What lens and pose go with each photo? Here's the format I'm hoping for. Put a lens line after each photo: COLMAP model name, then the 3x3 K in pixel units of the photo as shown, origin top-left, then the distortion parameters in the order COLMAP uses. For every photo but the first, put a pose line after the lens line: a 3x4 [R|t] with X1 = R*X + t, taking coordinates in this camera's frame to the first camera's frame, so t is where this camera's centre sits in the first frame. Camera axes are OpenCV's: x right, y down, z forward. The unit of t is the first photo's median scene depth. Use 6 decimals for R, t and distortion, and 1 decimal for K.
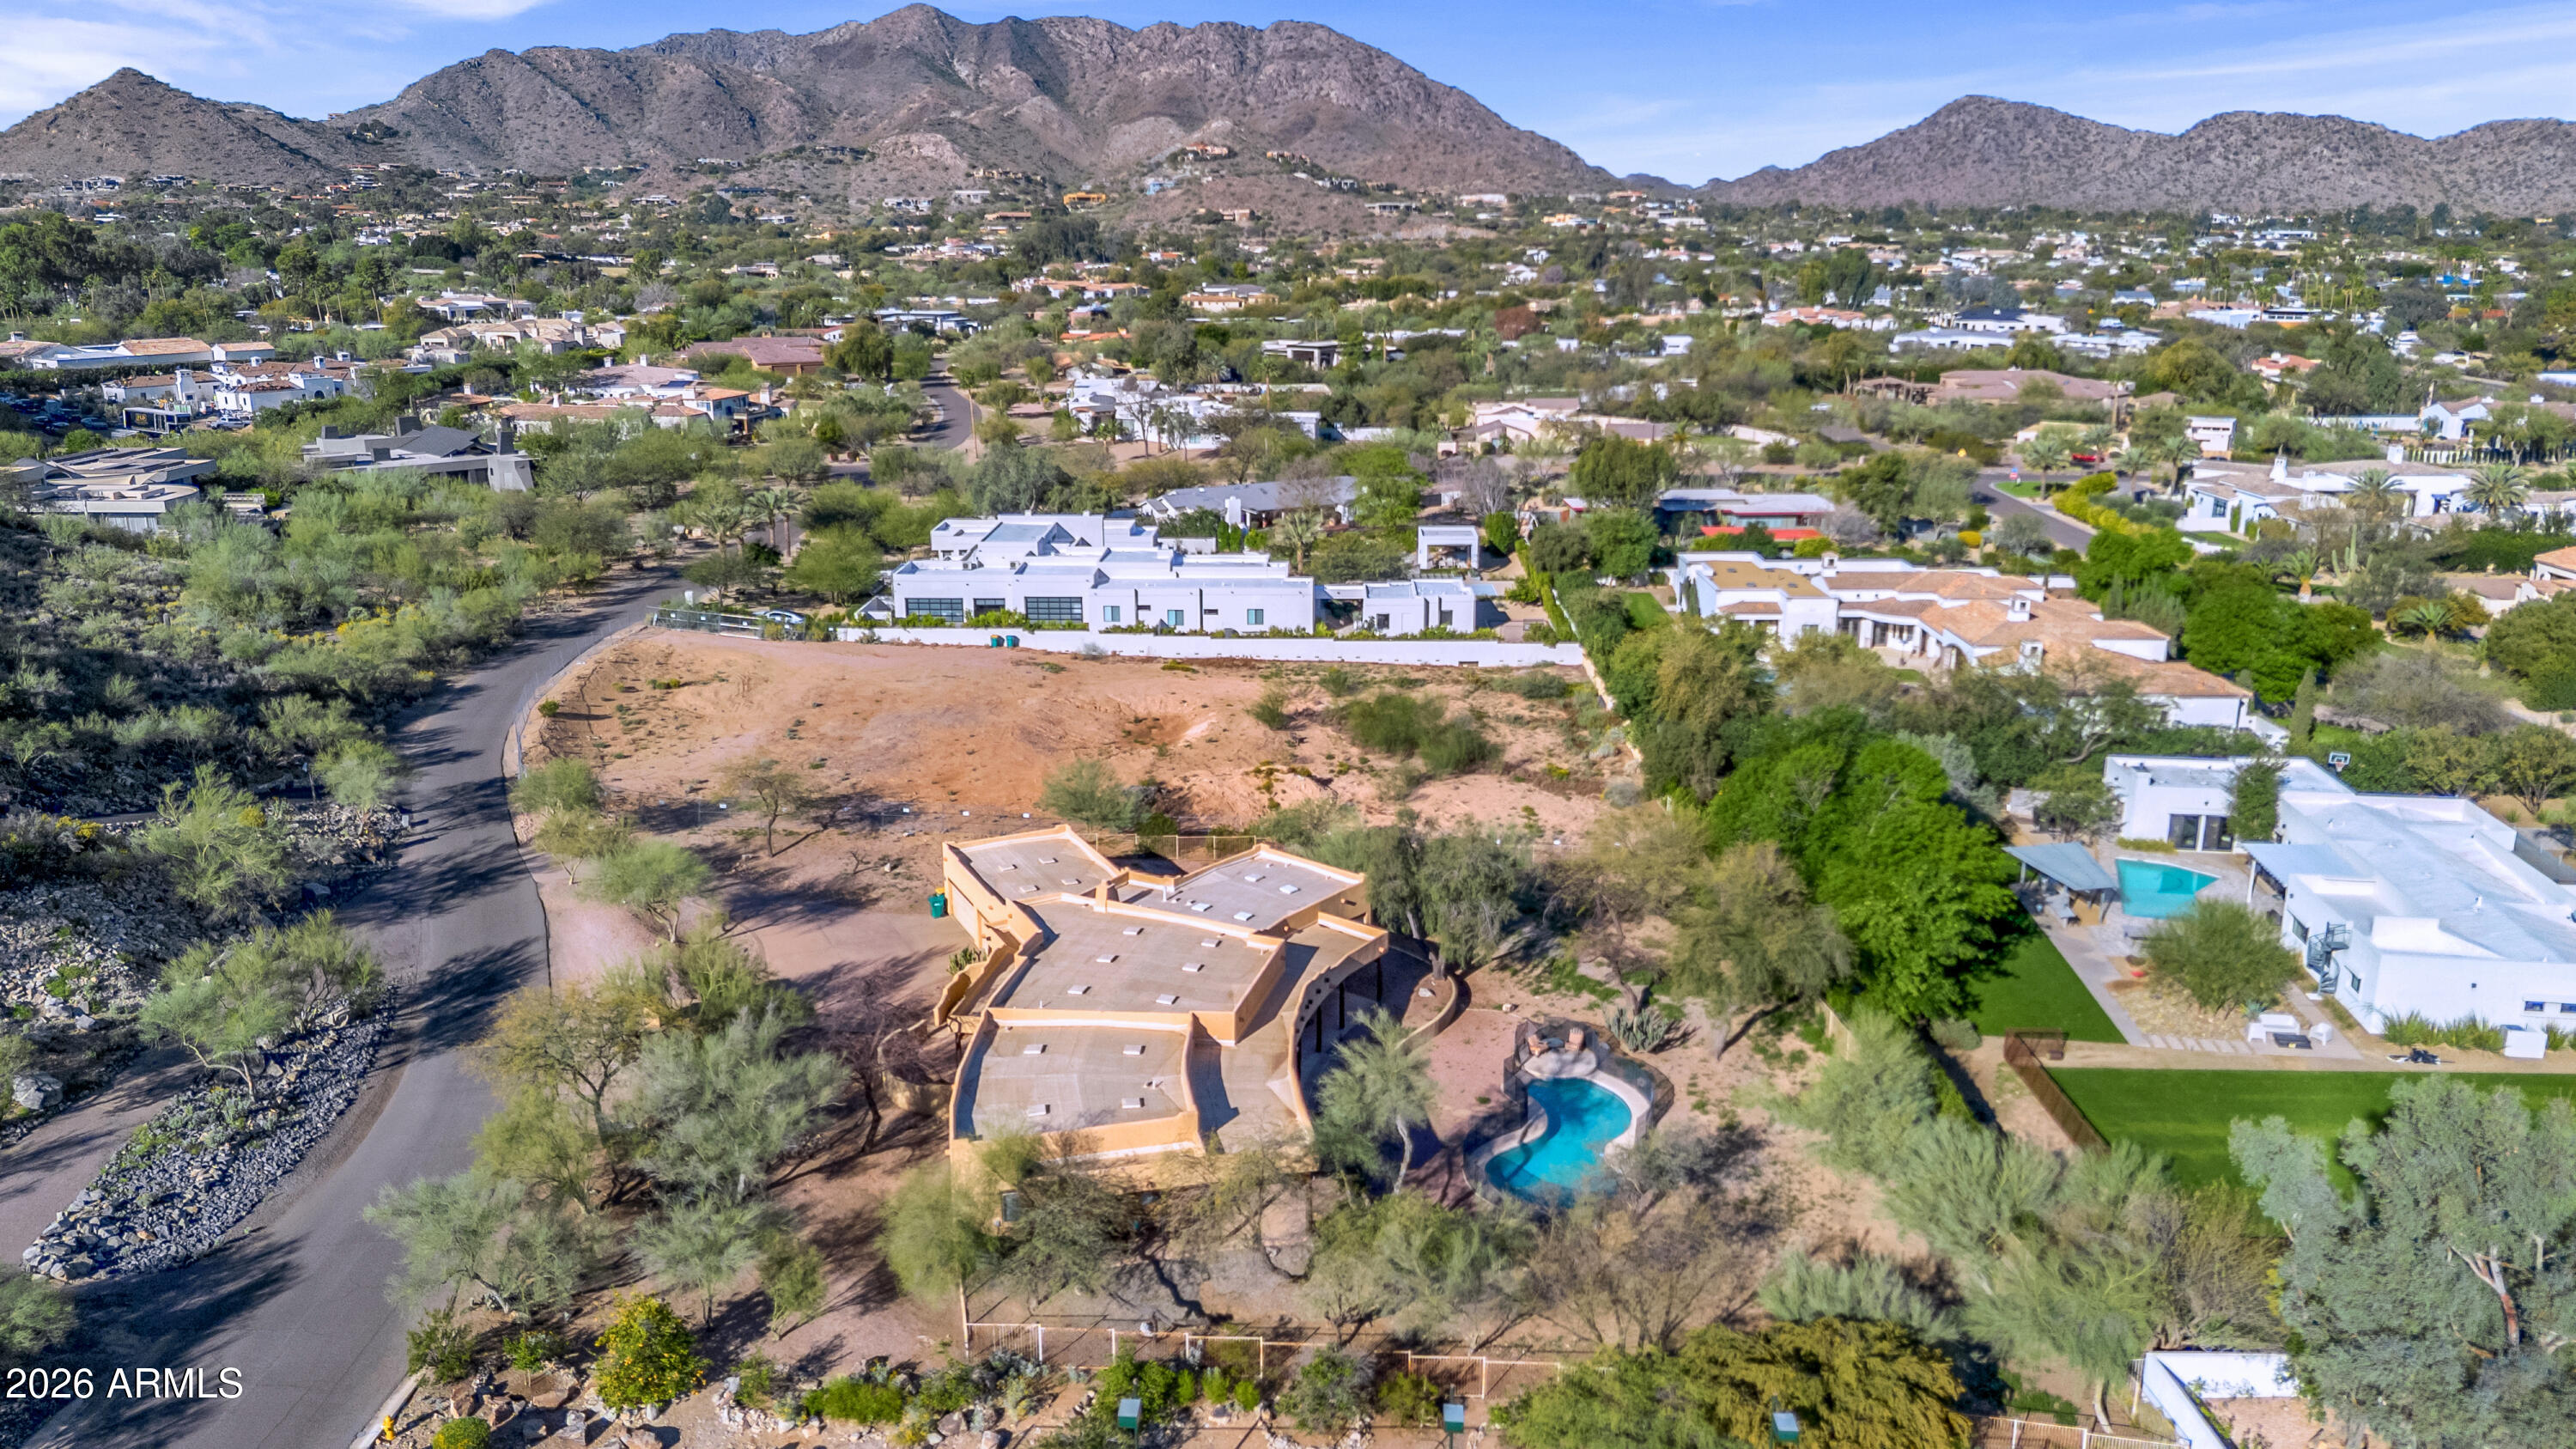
lens RADIAL K [[1856.5, 0, 1288.0], [0, 1856.5, 724.5], [0, 0, 1]] dist [0.087767, -0.087978]
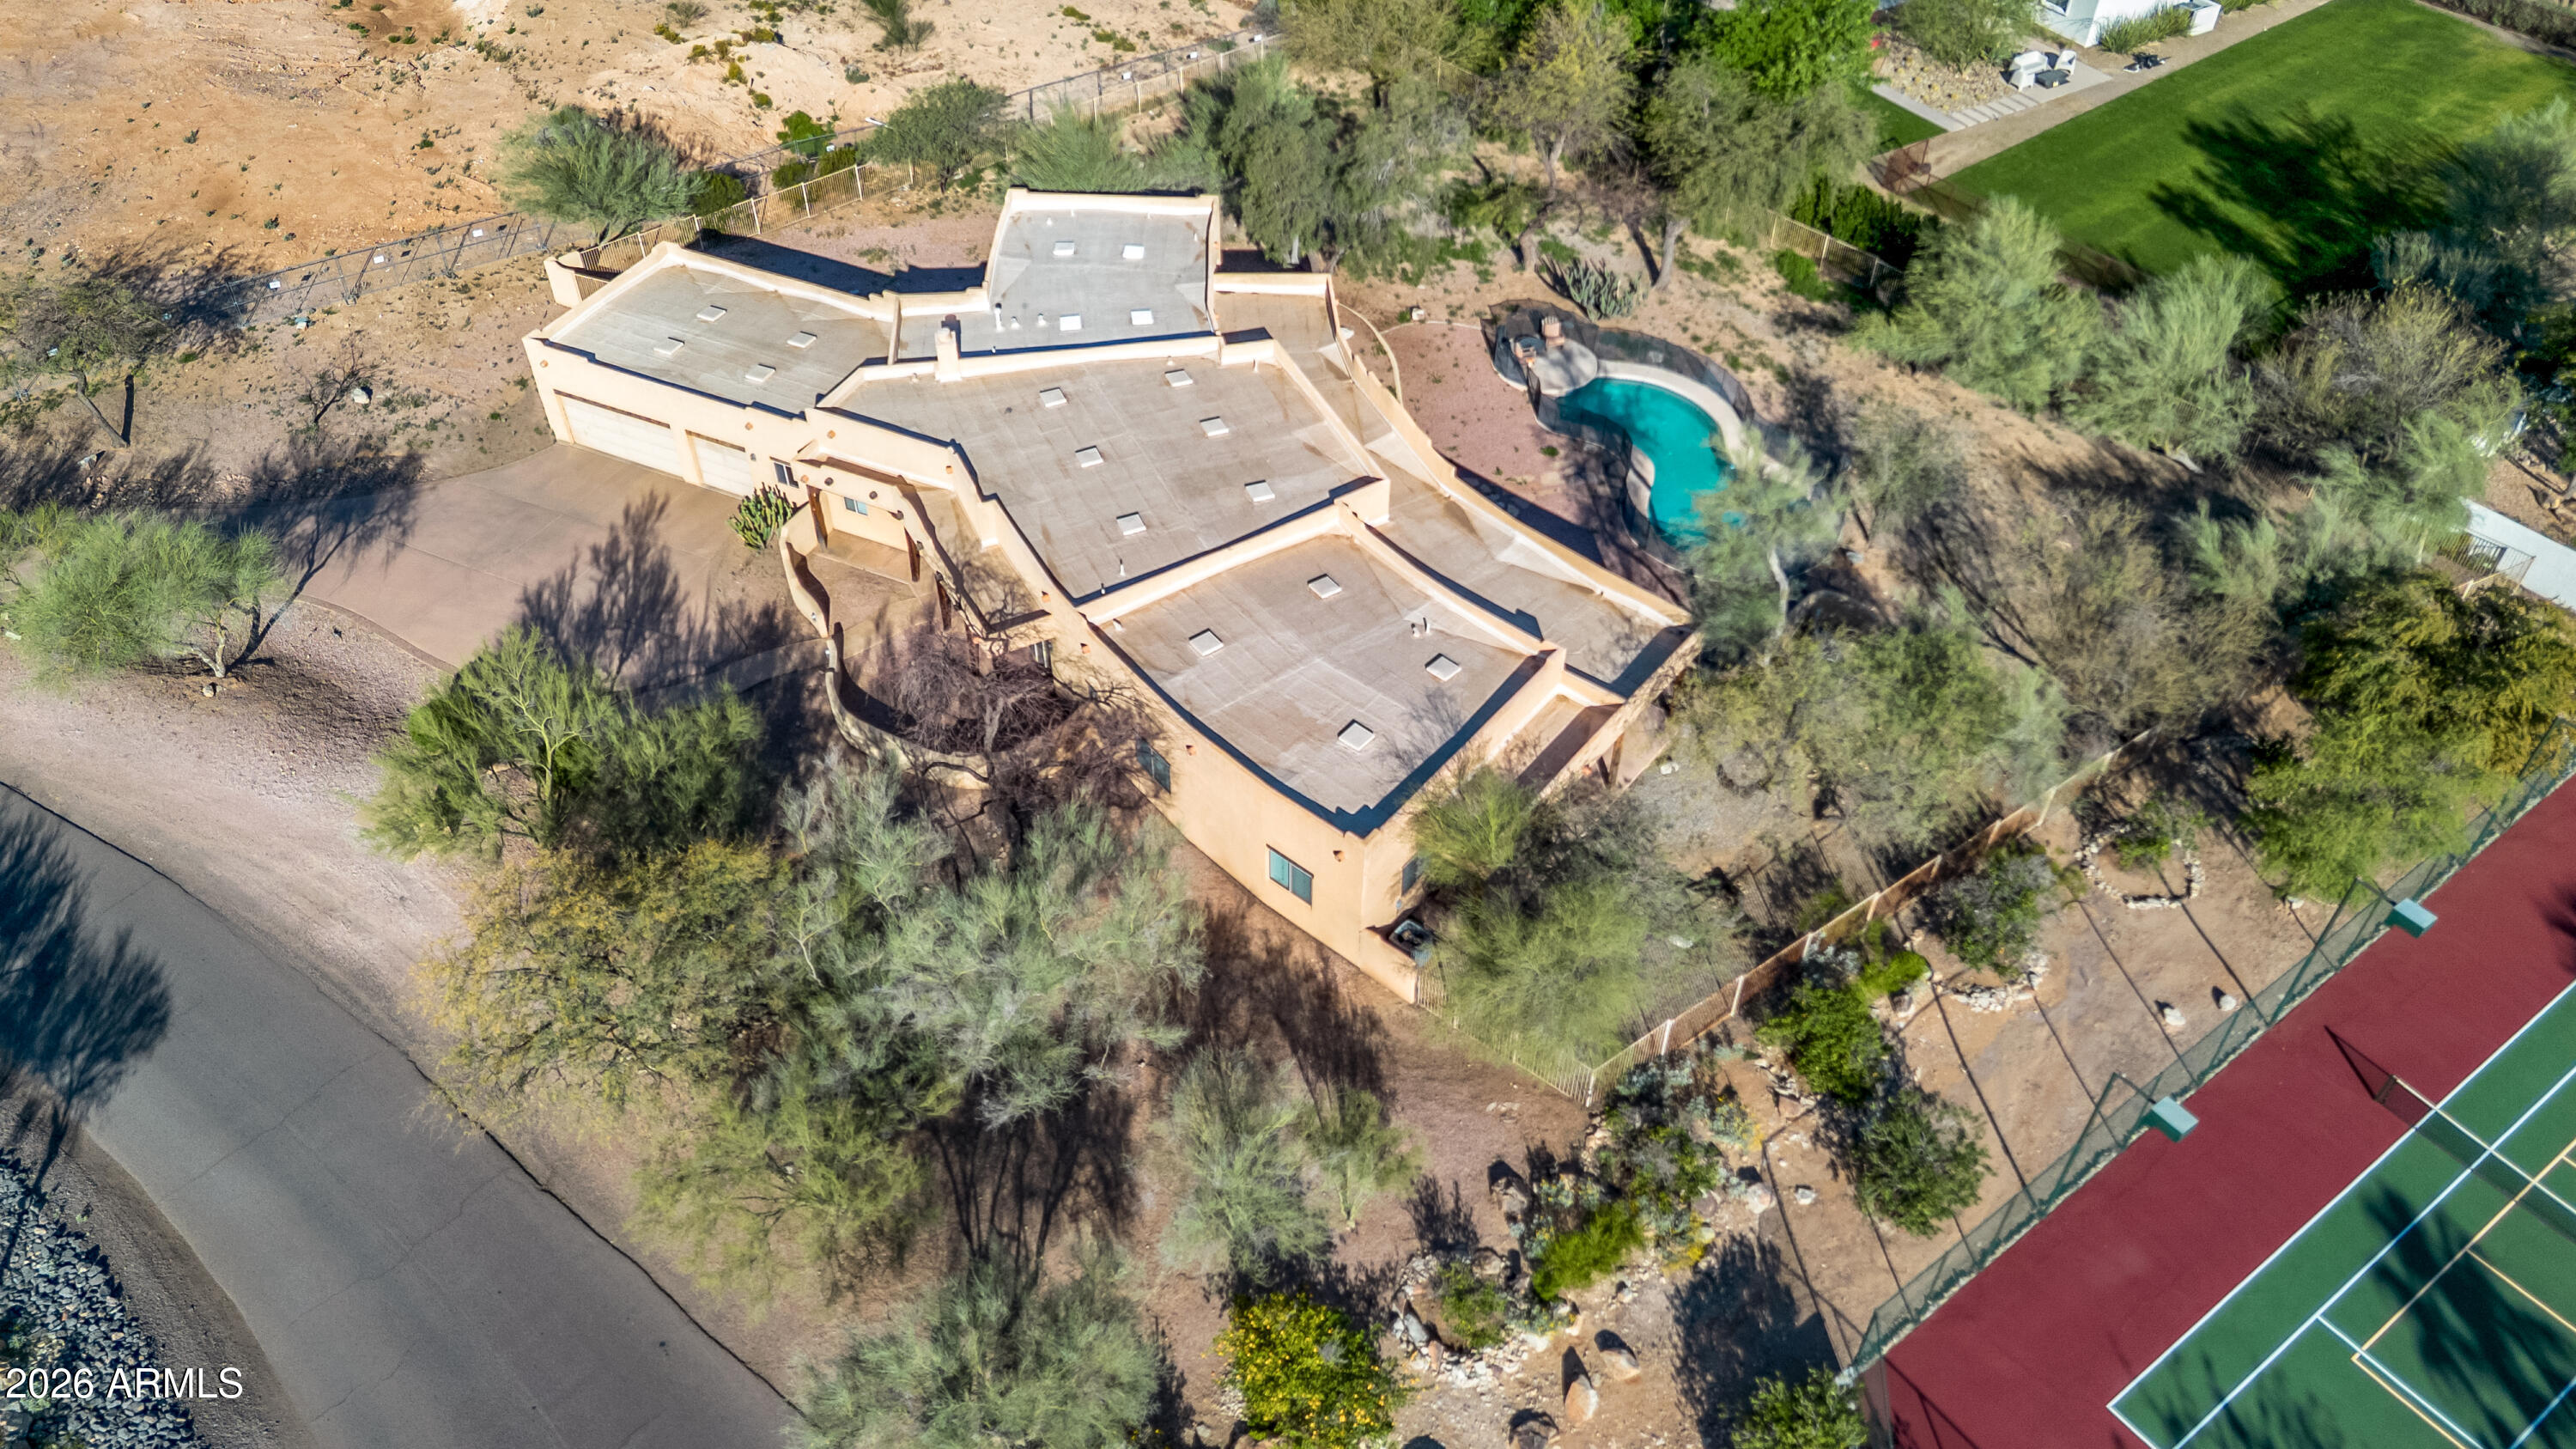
lens RADIAL K [[1856.5, 0, 1288.0], [0, 1856.5, 724.5], [0, 0, 1]] dist [0.087767, -0.087978]
pose [[0.781858, -0.426293, 0.454943, -0.151237], [0.162754, 0.843965, 0.511110, -0.047086], [-0.601839, -0.325572, 0.729242, 0.171951]]
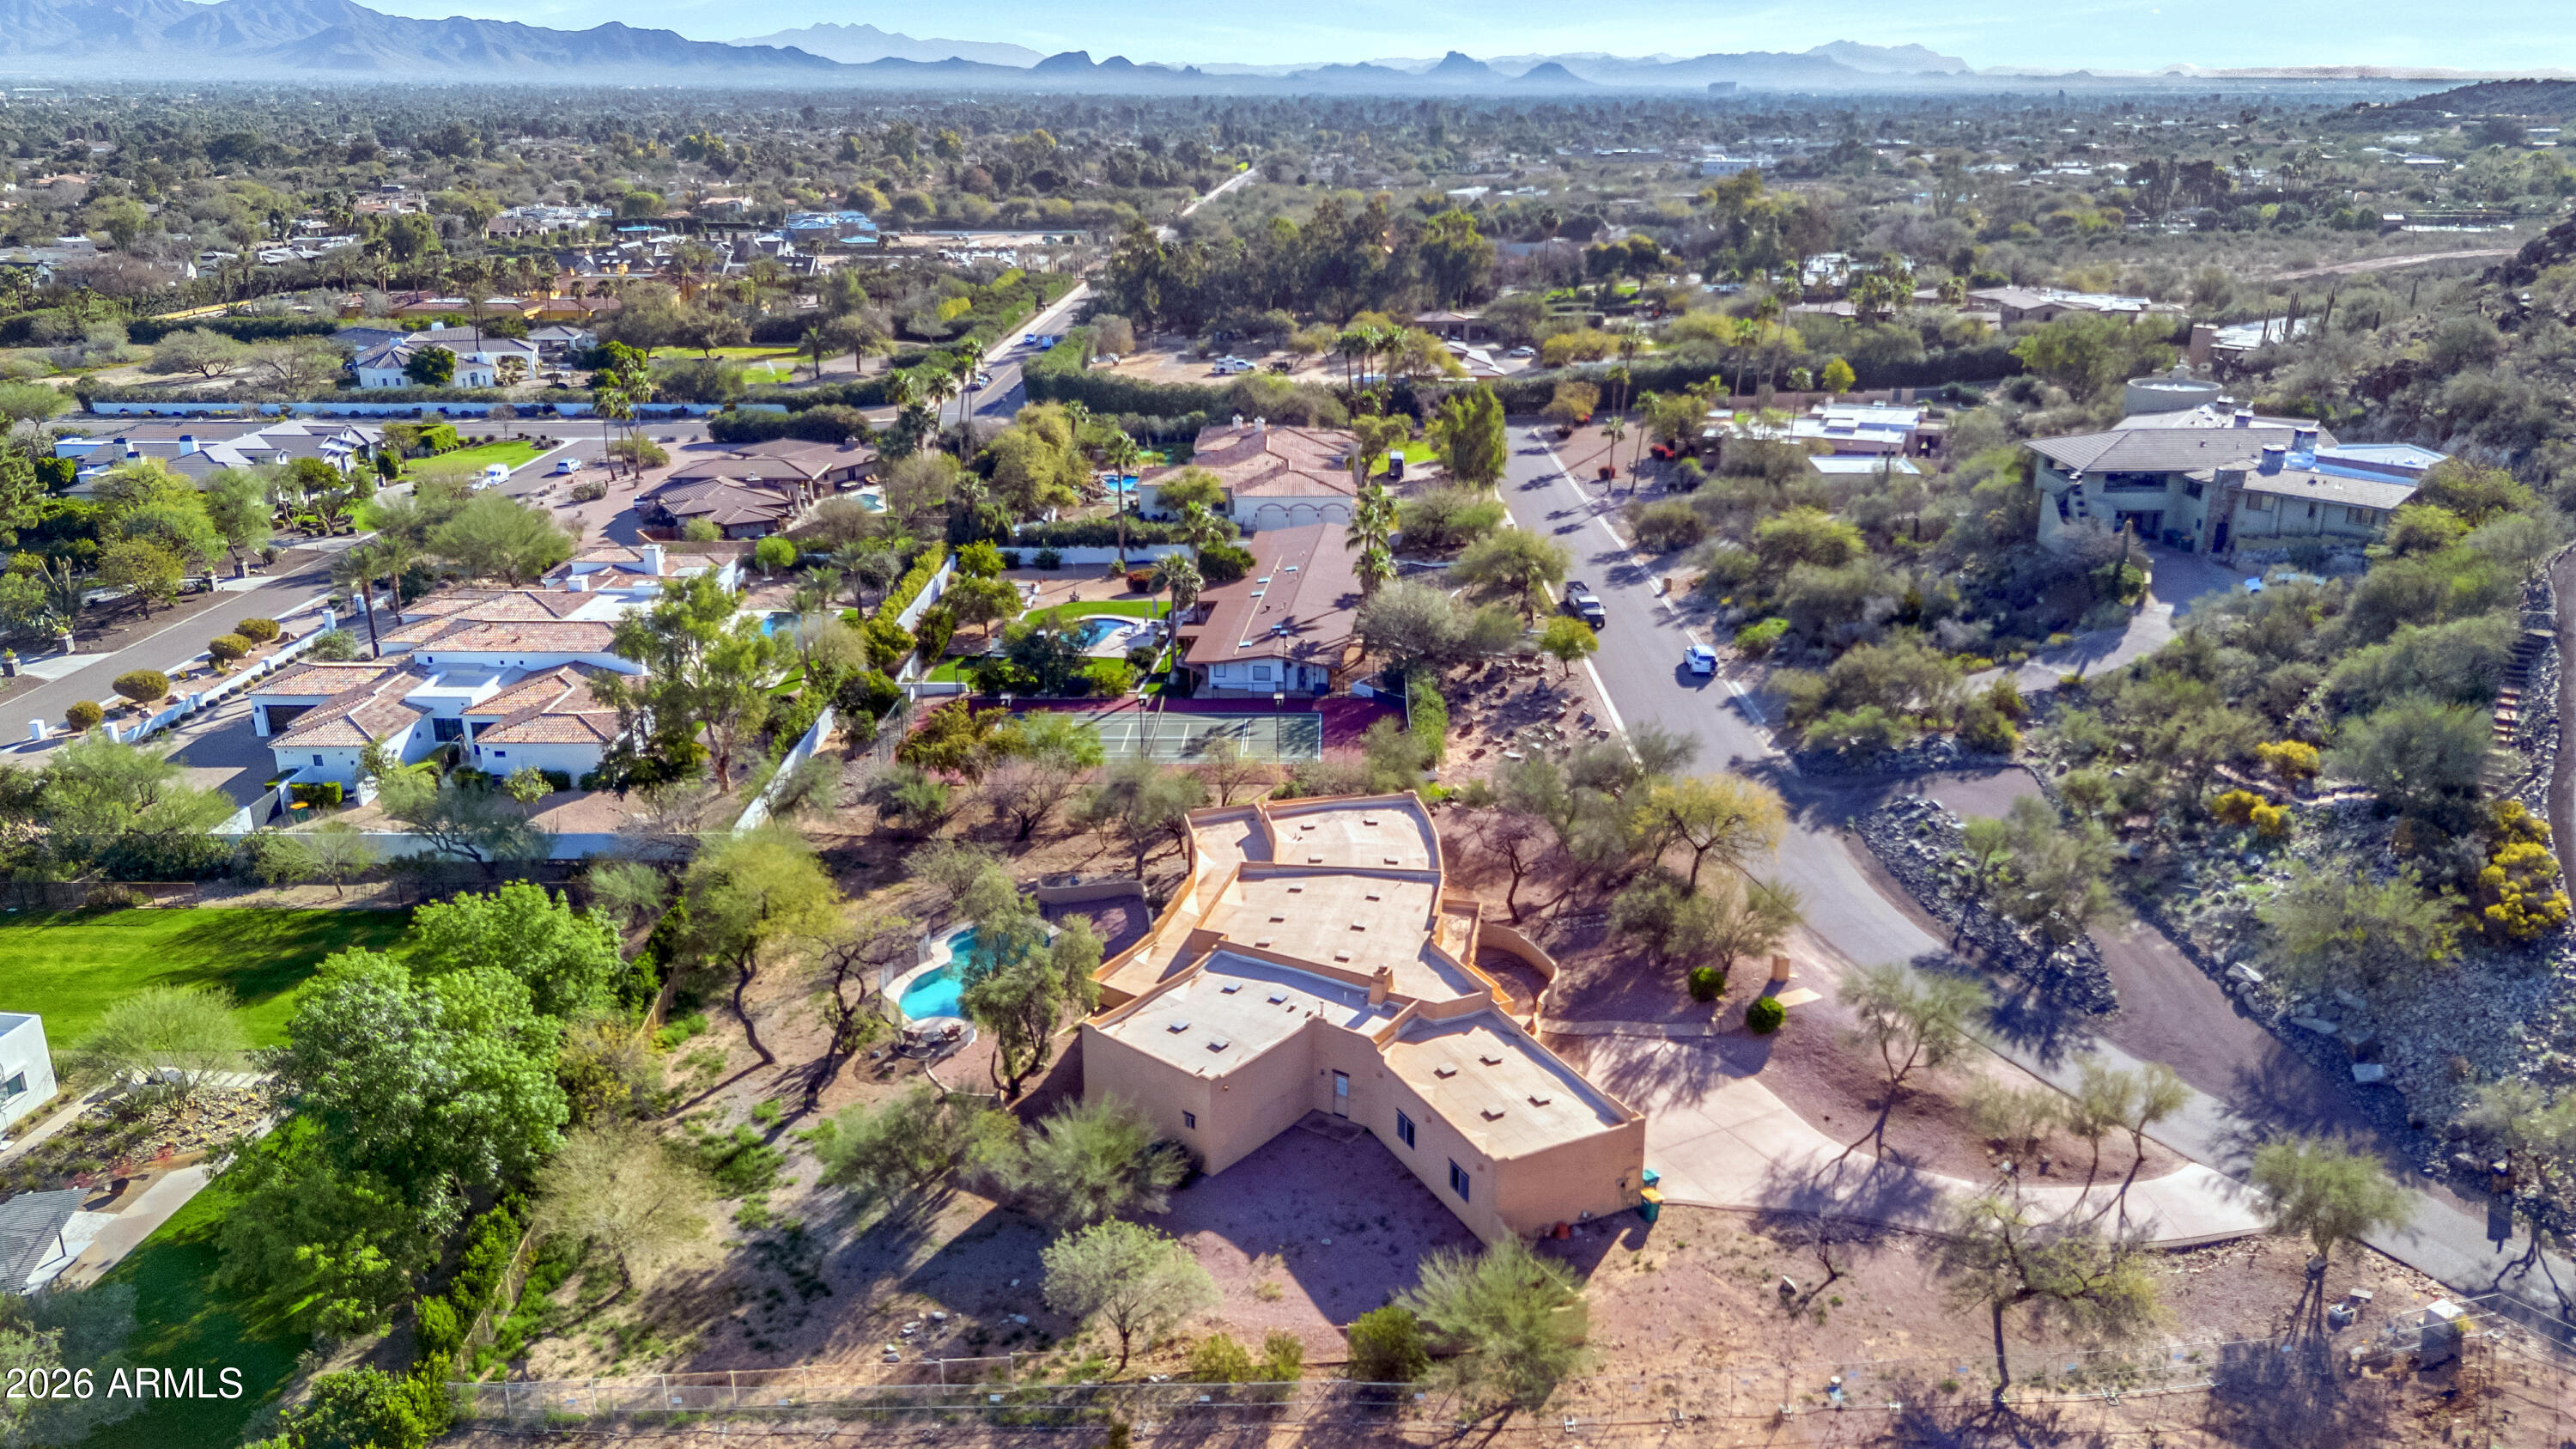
lens RADIAL K [[1856.5, 0, 1288.0], [0, 1856.5, 724.5], [0, 0, 1]] dist [0.087767, -0.087978]
pose [[-0.999923, 0.010355, -0.006783, -0.021593], [0.004735, 0.826268, 0.563257, -0.221324], [0.011437, 0.563181, -0.826254, 0.704763]]
